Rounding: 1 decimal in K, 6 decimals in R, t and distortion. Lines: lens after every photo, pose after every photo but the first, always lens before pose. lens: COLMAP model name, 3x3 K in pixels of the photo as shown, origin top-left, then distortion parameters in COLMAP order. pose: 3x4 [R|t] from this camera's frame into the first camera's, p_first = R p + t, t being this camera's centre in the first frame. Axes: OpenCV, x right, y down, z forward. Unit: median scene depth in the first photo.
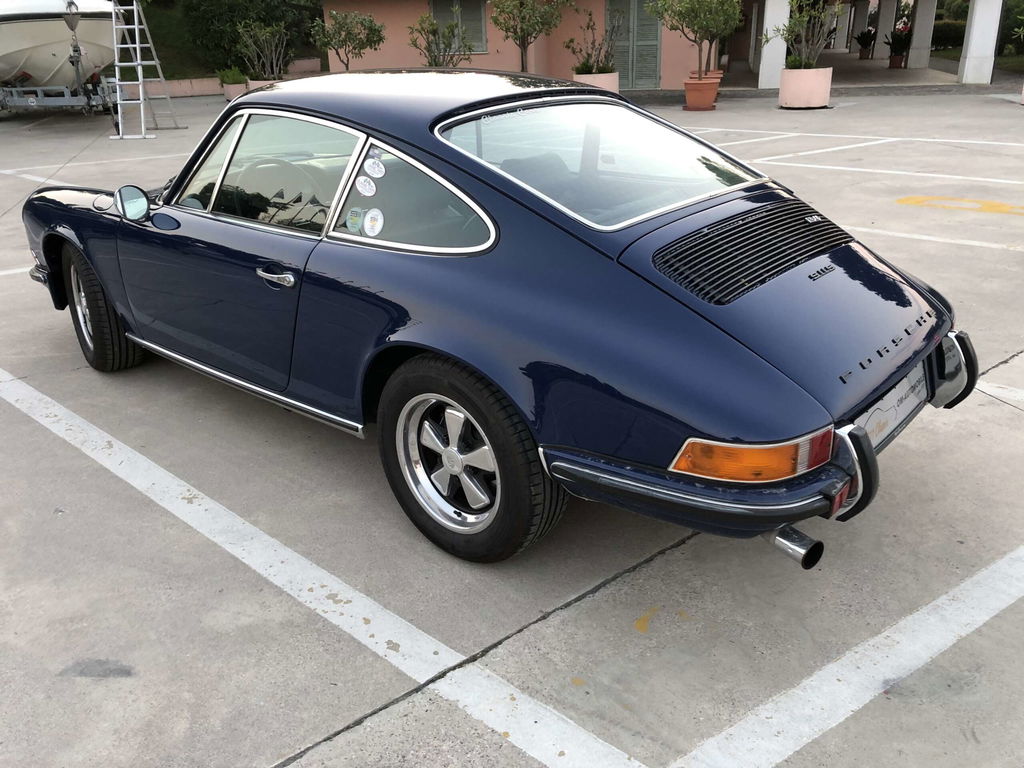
lens RADIAL K [[829.3, 0, 509.1], [0, 829.3, 377.5], [0, 0, 1]] dist [0.039894, -0.030045]
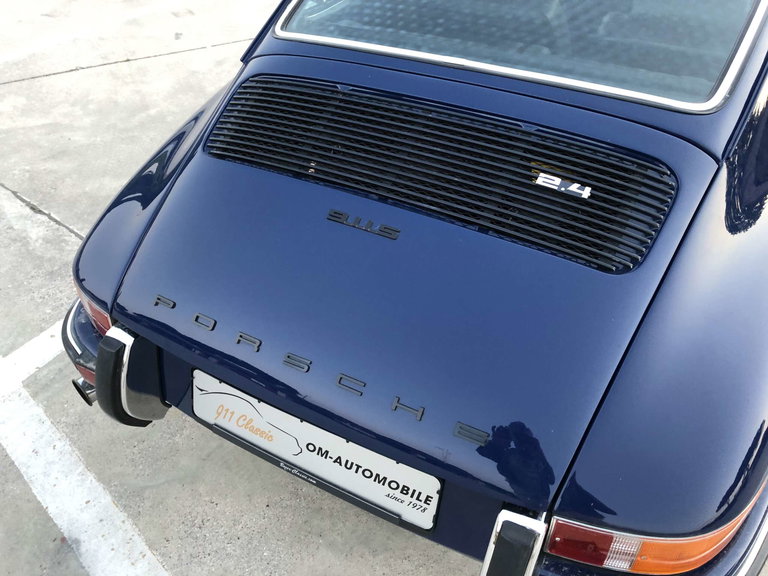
lens RADIAL K [[622.0, 0, 377.2], [0, 622.0, 287.7], [0, 0, 1]] dist [0.039894, -0.030045]
pose [[0.211489, 0.630765, -0.746598, 0.833425], [-0.379842, 0.756874, 0.531848, -0.378316], [0.900551, 0.171109, 0.399661, 0.900087]]
